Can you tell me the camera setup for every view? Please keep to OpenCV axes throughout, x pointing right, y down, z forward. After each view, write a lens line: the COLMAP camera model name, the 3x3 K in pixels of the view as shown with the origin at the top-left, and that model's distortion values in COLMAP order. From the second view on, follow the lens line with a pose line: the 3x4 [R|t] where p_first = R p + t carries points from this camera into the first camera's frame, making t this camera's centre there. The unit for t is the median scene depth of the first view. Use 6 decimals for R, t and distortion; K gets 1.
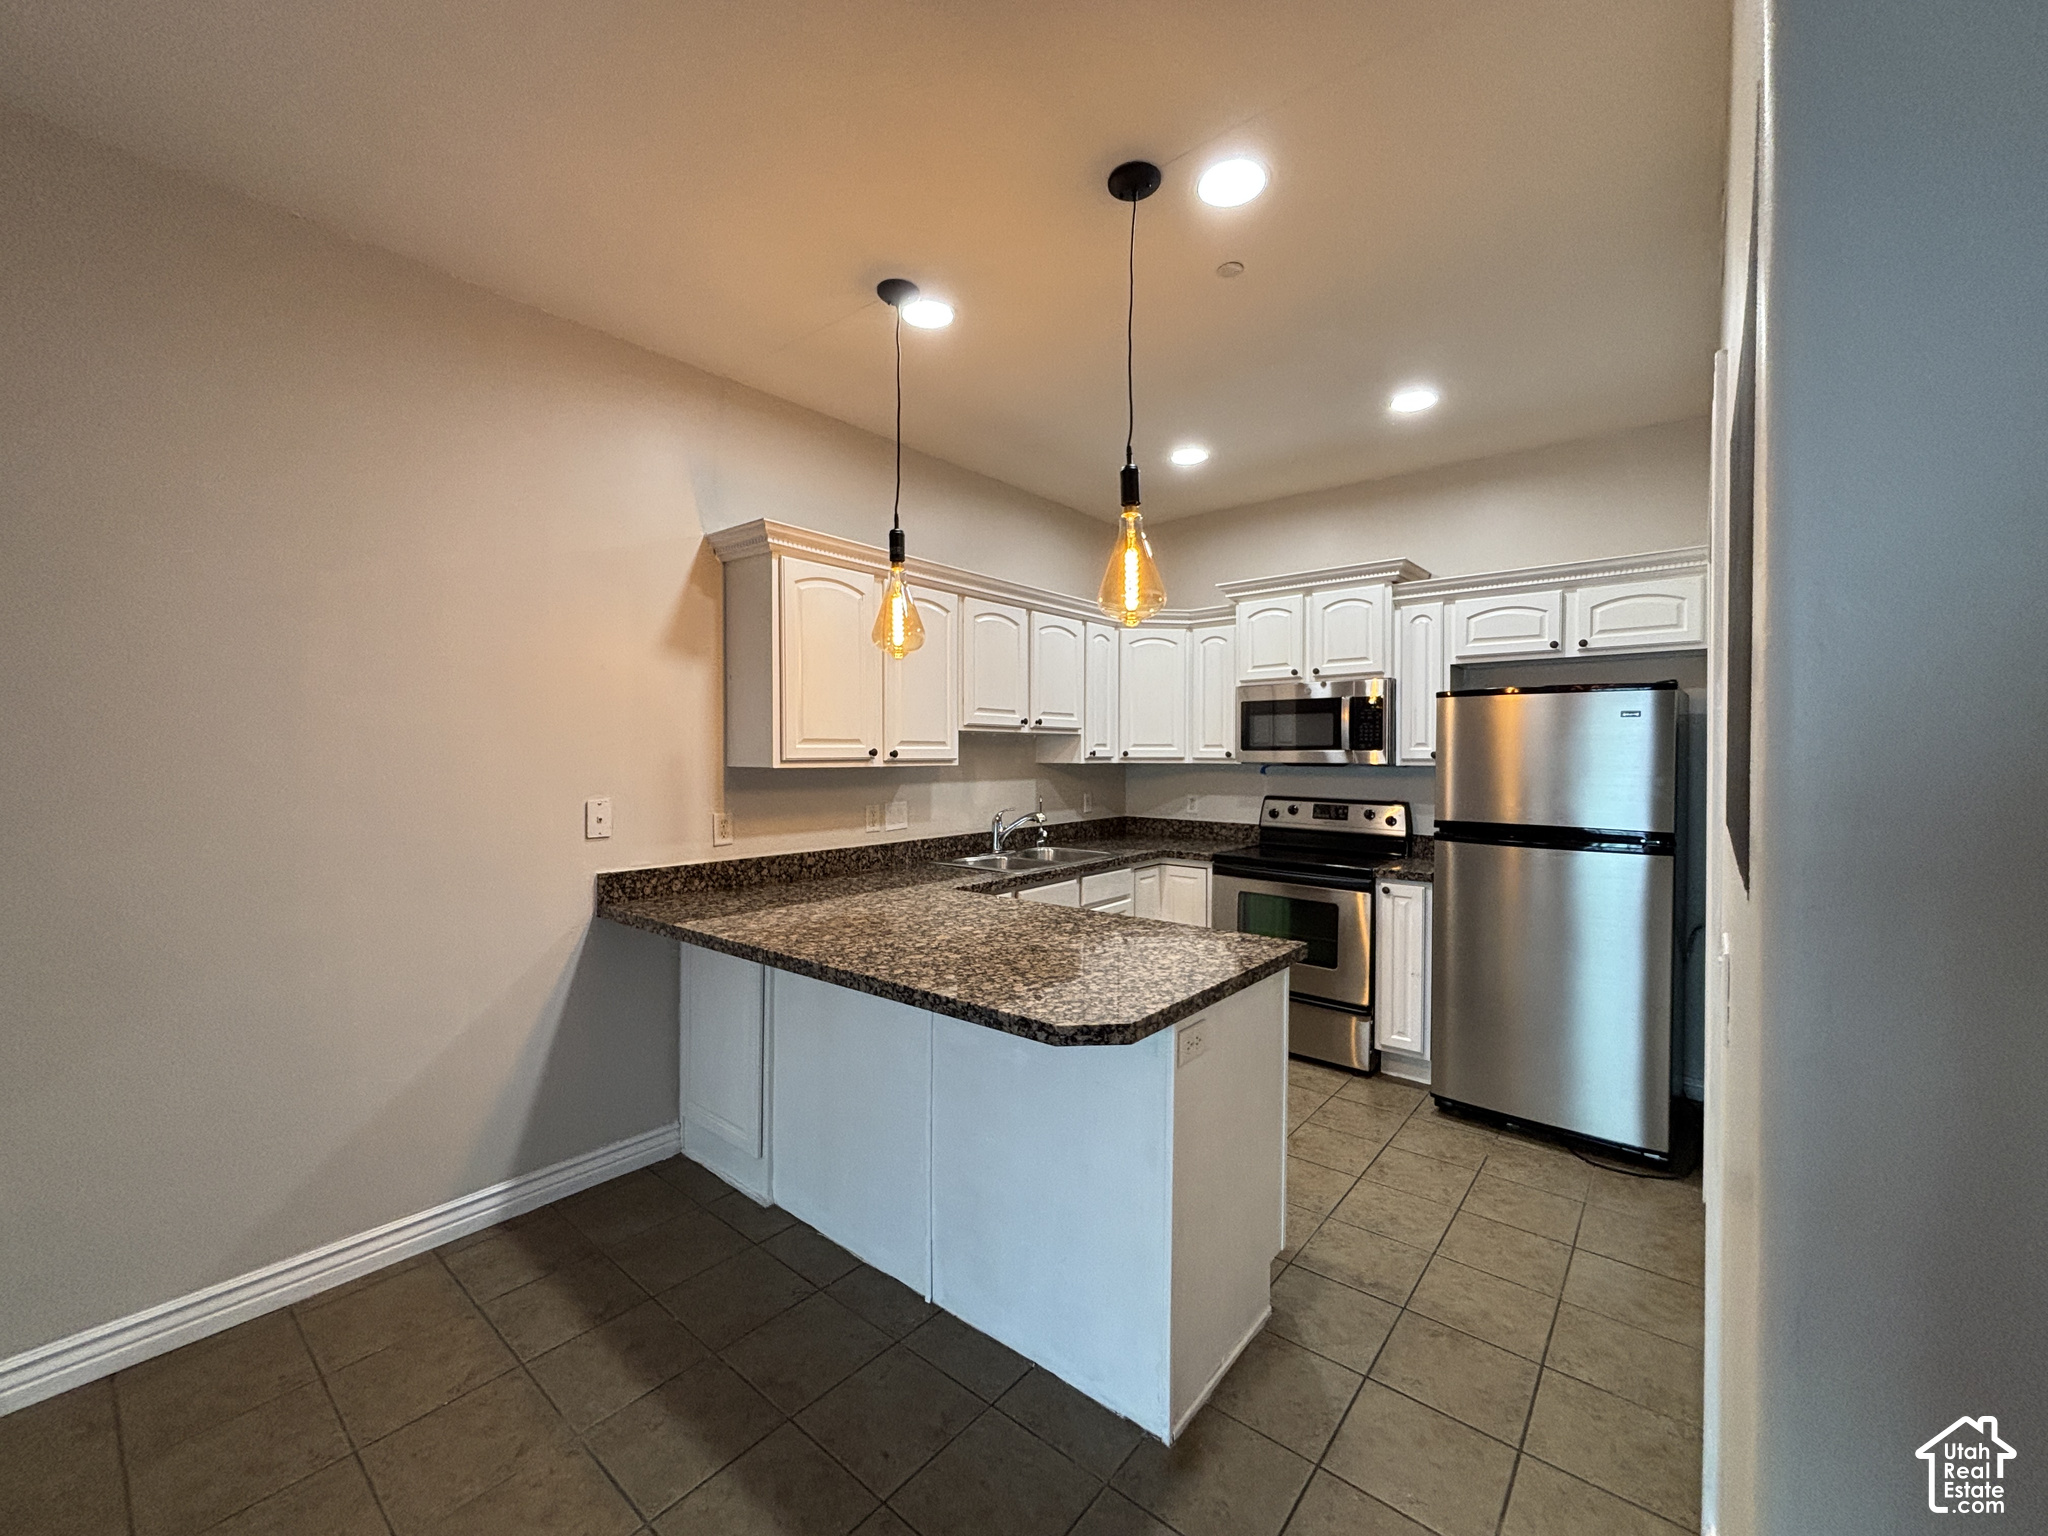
lens RADIAL K [[826.9, 0, 1024.0], [0, 826.9, 768.0], [0, 0, 1]] dist [-0.000881, -0.000704]
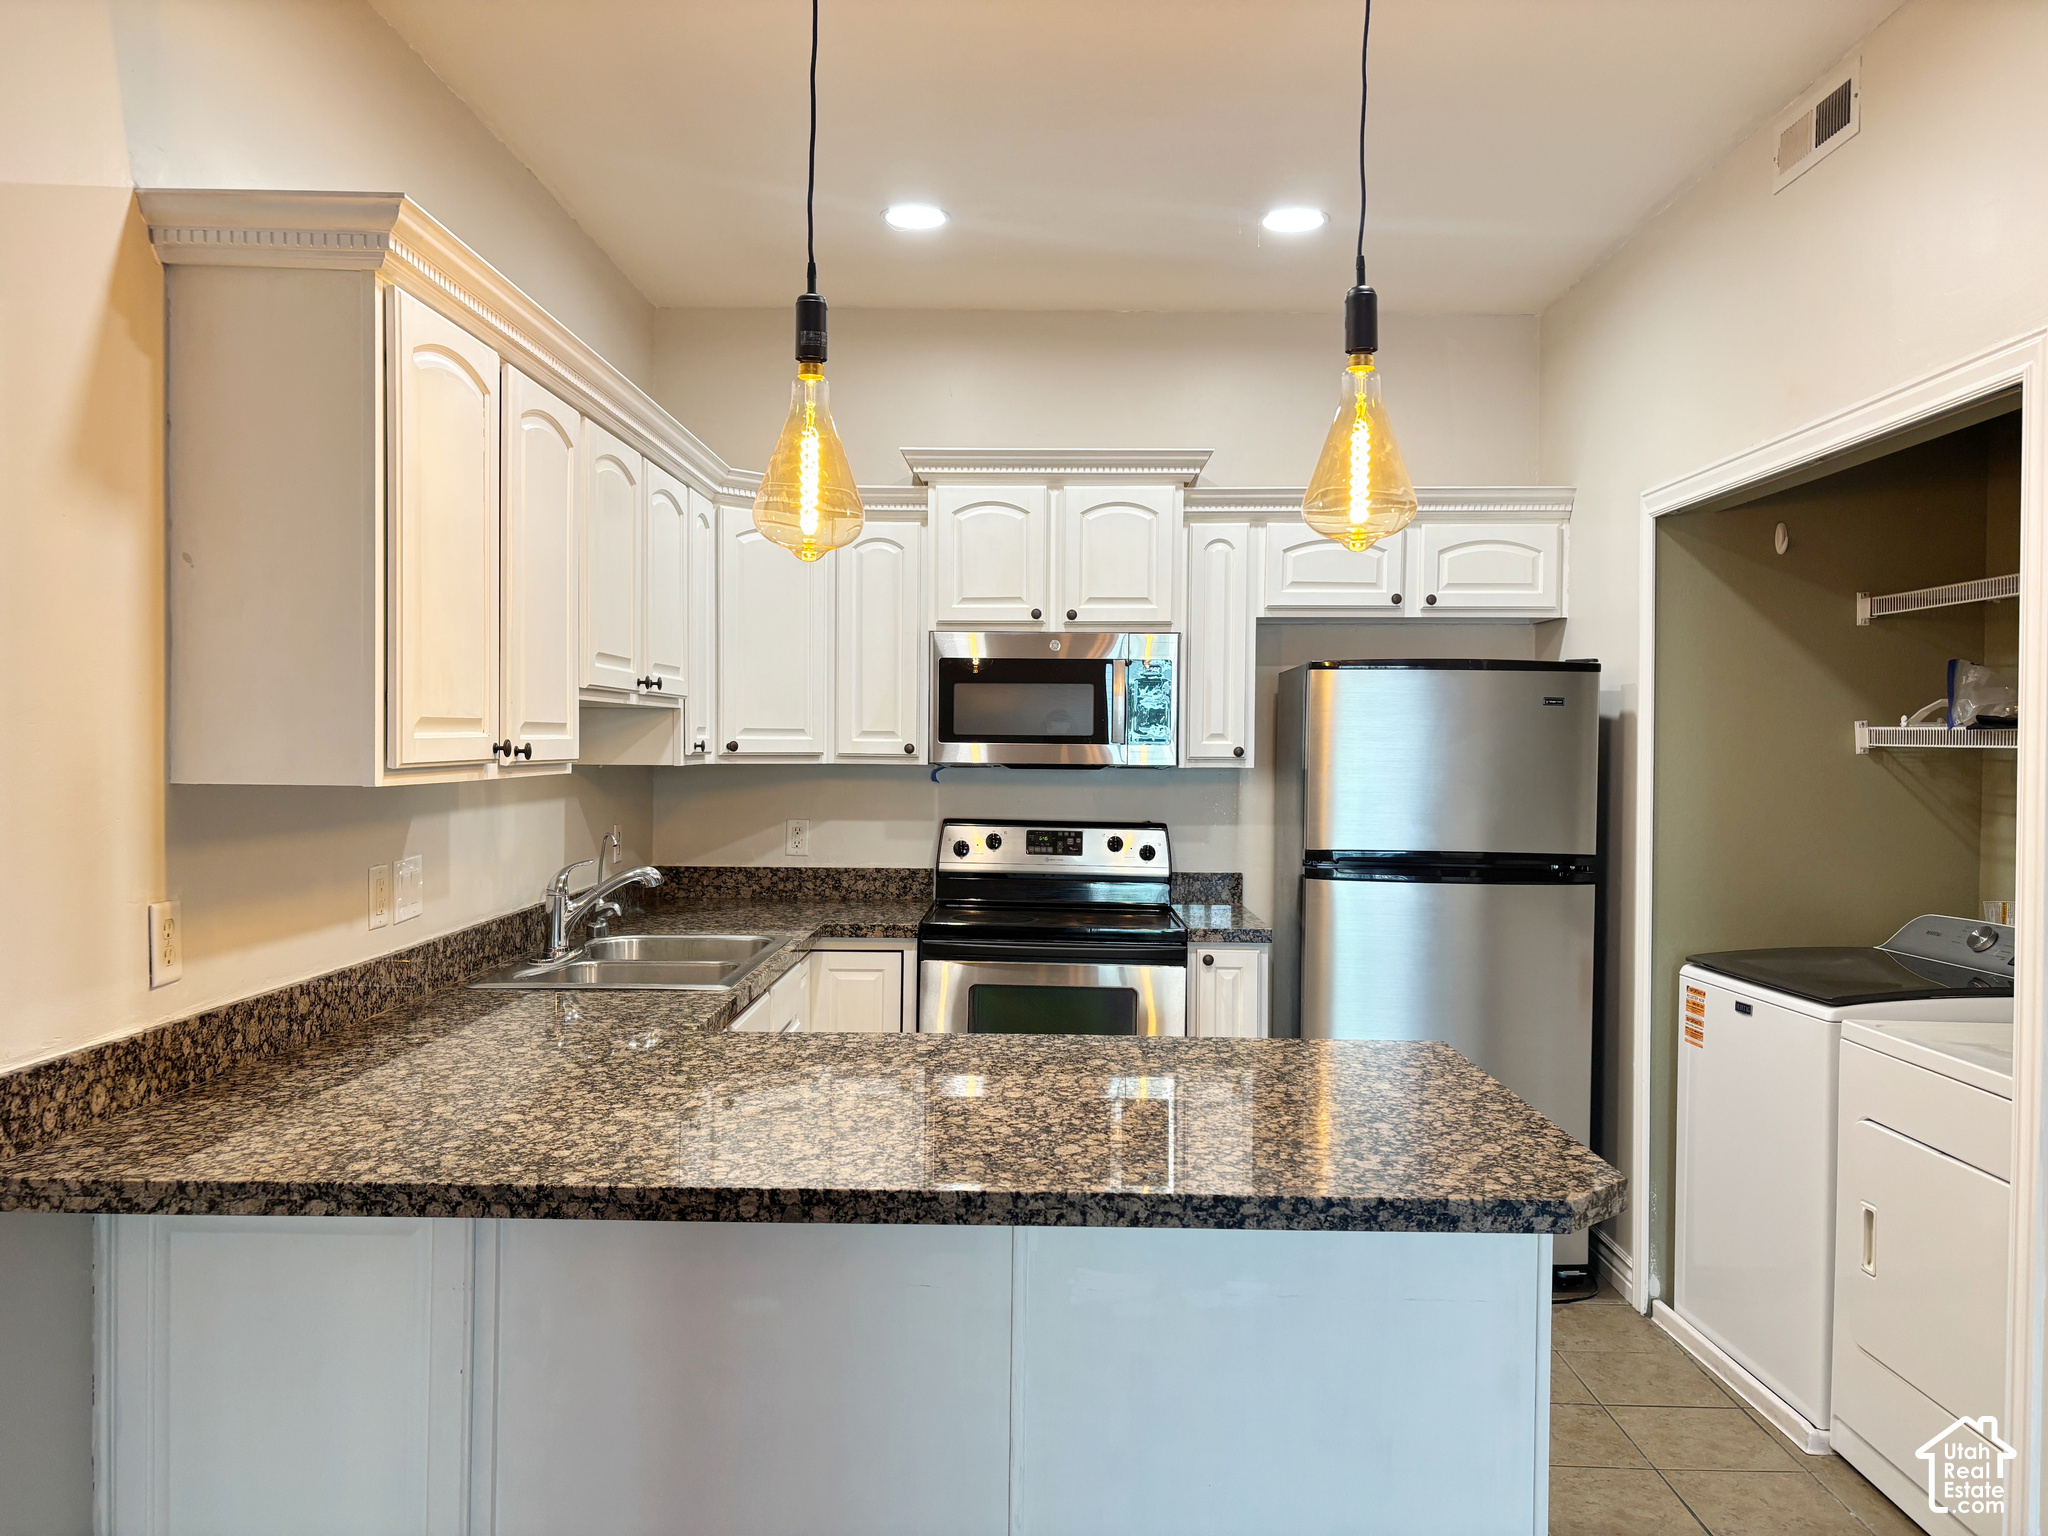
lens RADIAL K [[1538.4, 0, 1024.0], [0, 1538.4, 768.0], [0, 0, 1]] dist [0.050344, -0.073595]
pose [[0.786024, -0.006370, 0.618163, -0.400554], [0.003621, 0.999977, 0.005700, -0.009971], [-0.618185, -0.002242, 0.786029, 0.131833]]
